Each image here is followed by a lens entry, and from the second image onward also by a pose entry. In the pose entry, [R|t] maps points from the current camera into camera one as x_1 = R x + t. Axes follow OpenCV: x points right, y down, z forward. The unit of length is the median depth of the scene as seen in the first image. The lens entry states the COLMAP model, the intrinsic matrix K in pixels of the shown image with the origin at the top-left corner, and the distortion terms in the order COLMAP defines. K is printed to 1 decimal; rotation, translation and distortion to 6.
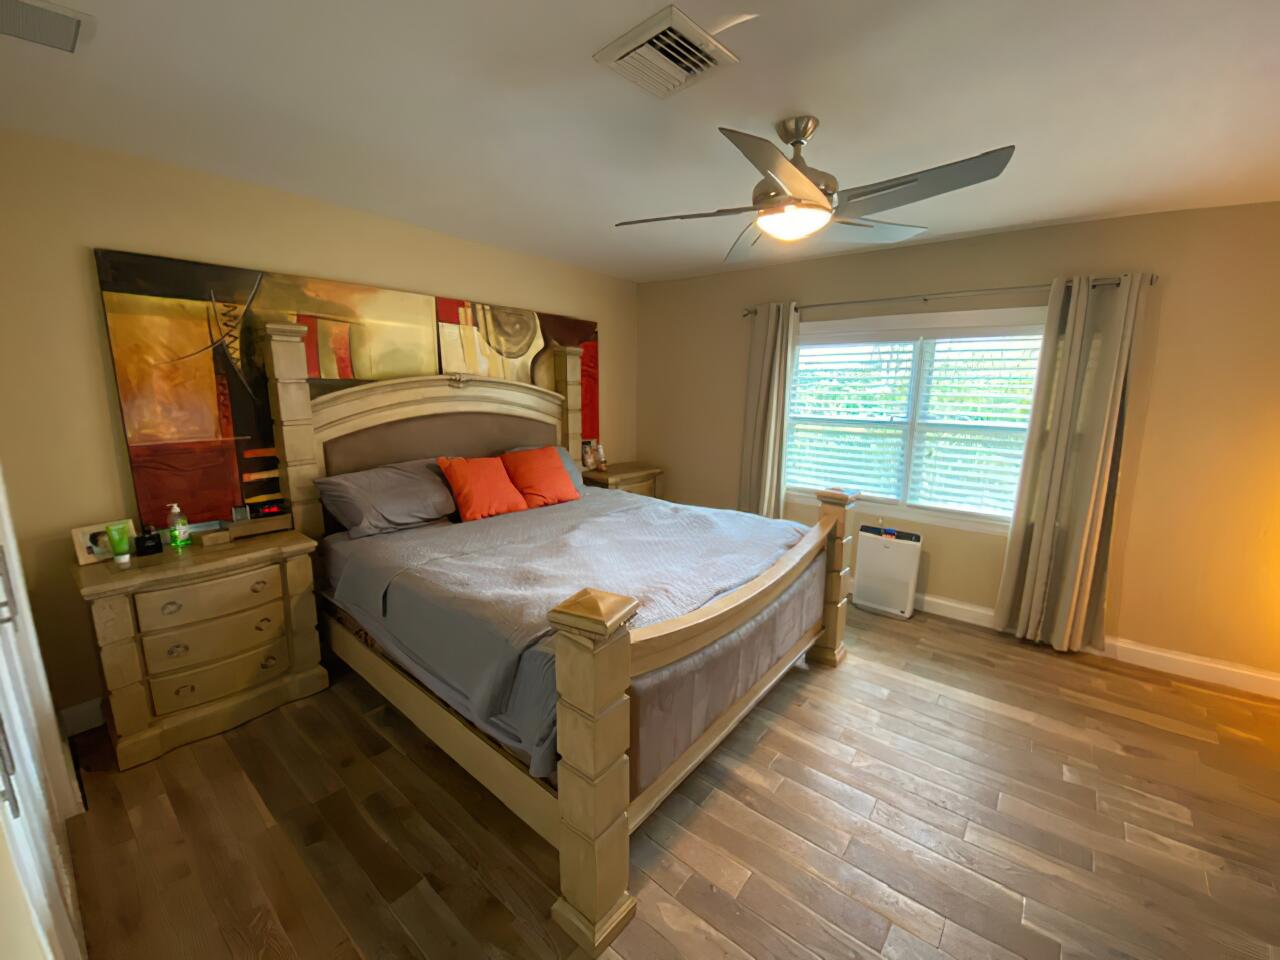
lens RADIAL K [[509.1, 0, 640.0], [0, 509.1, 480.0], [0, 0, 1]] dist [-0.000191, -0.000142]
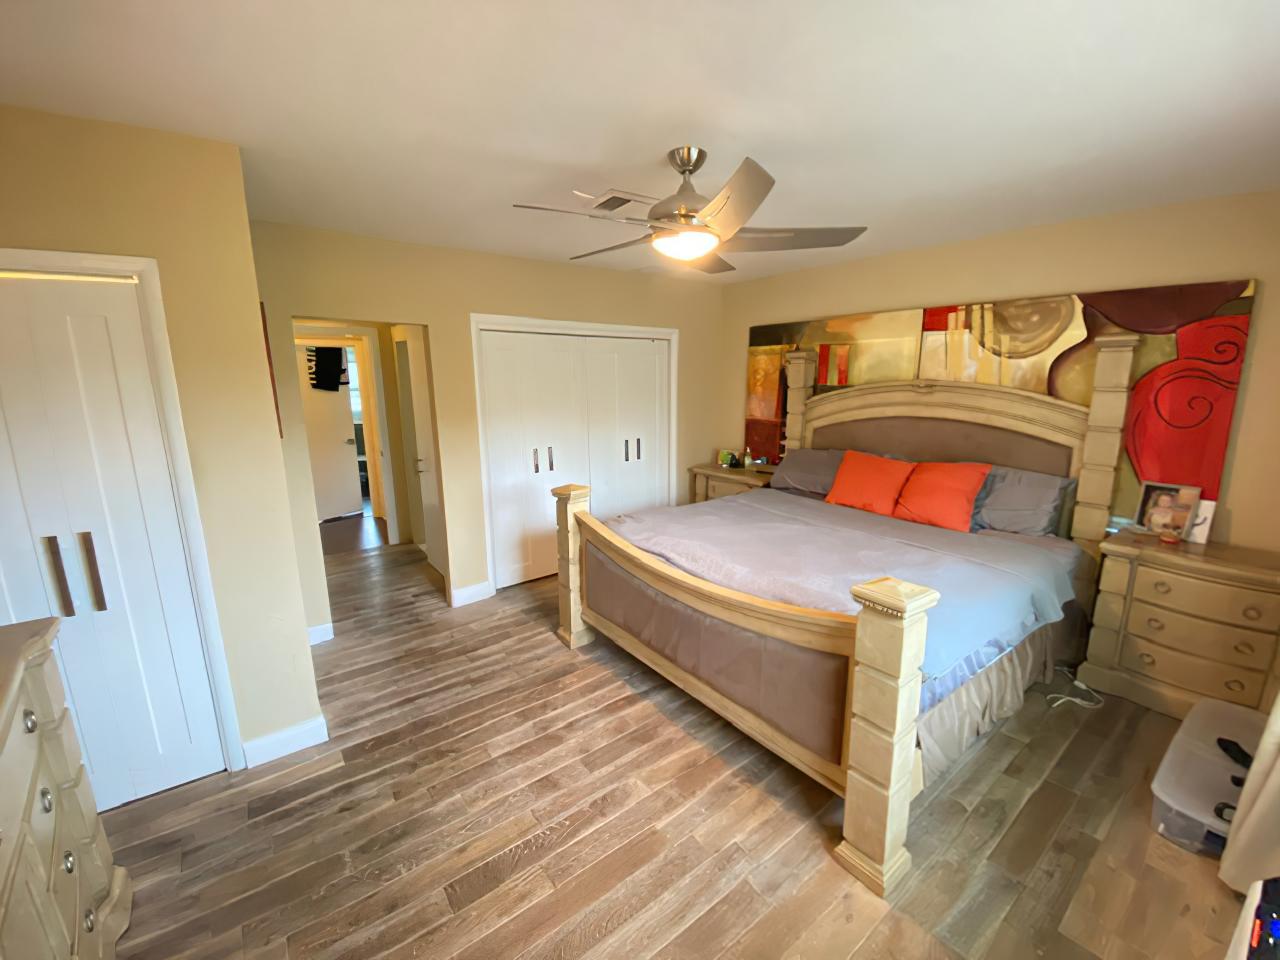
lens RADIAL K [[510.6, 0, 640.0], [0, 510.6, 480.0], [0, 0, 1]] dist [0.000130, -0.000066]
pose [[-0.239320, 0.171746, -0.955630, 0.811659], [-0.184112, 0.958347, 0.218341, -0.133480], [0.953325, 0.228196, -0.197731, 0.700662]]
